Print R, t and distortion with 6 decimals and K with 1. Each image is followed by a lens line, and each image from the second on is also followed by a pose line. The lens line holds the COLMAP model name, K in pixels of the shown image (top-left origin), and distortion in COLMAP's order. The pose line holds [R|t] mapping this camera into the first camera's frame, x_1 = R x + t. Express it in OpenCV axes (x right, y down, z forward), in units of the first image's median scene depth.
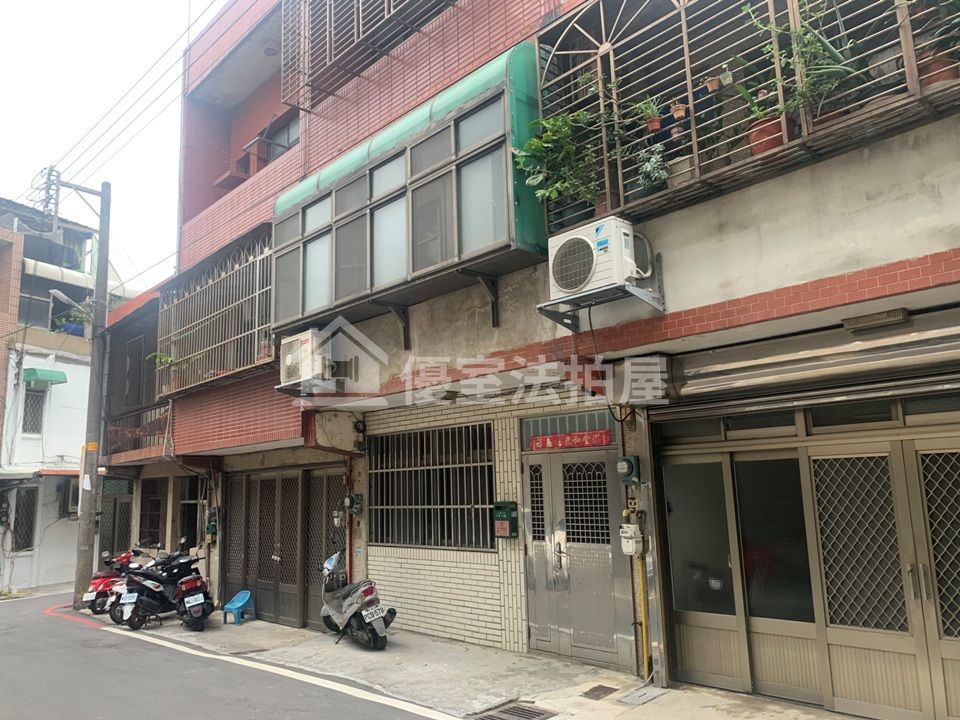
lens RADIAL K [[743.0, 0, 459.6], [0, 743.0, 379.7], [0, 0, 1]] dist [0.003254, -0.002578]
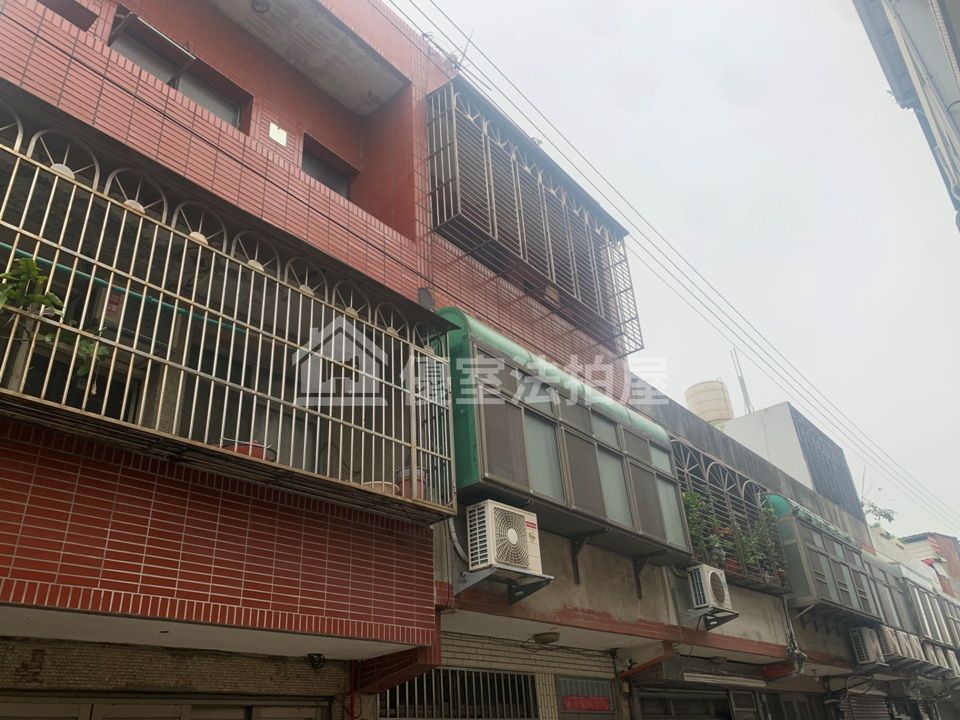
lens RADIAL K [[729.6, 0, 485.8], [0, 729.6, 368.1], [0, 0, 1]] dist [0.002877, -0.006355]
pose [[-0.139980, 0.510212, 0.848581, -1.310813], [-0.077269, 0.848776, -0.523076, 0.298988], [-0.987135, -0.138789, -0.079388, 1.575814]]
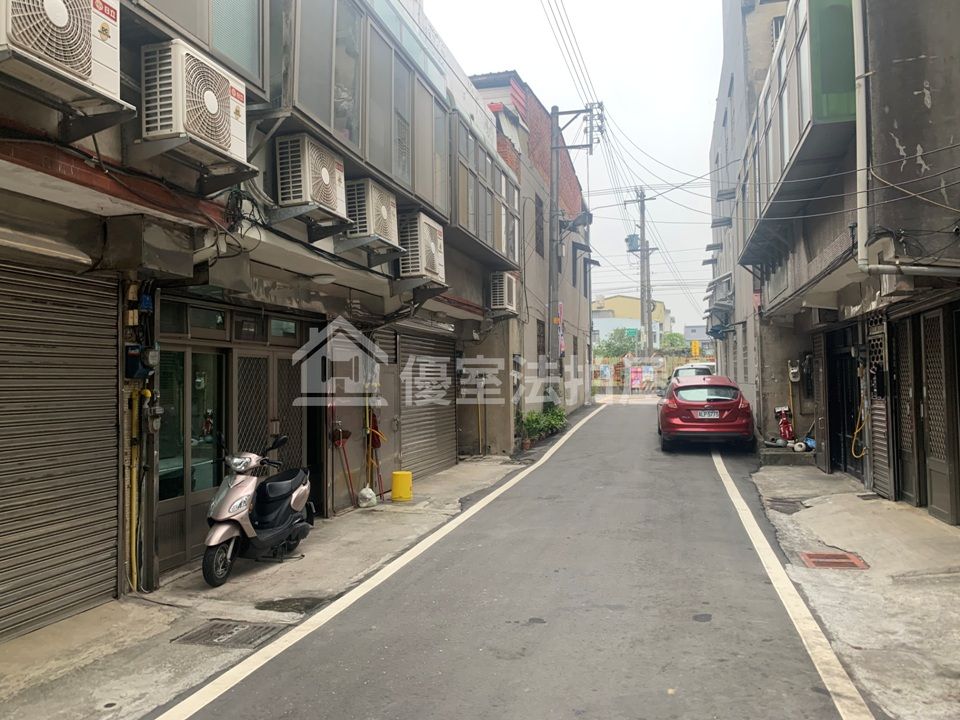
lens RADIAL K [[731.7, 0, 480.0], [0, 731.7, 360.0], [0, 0, 1]] dist [0.044684, -0.057377]
pose [[-0.549722, 0.059536, 0.833223, 0.641563], [-0.097878, 0.985996, -0.135027, -0.057926], [-0.829594, -0.155781, -0.536196, -0.310184]]
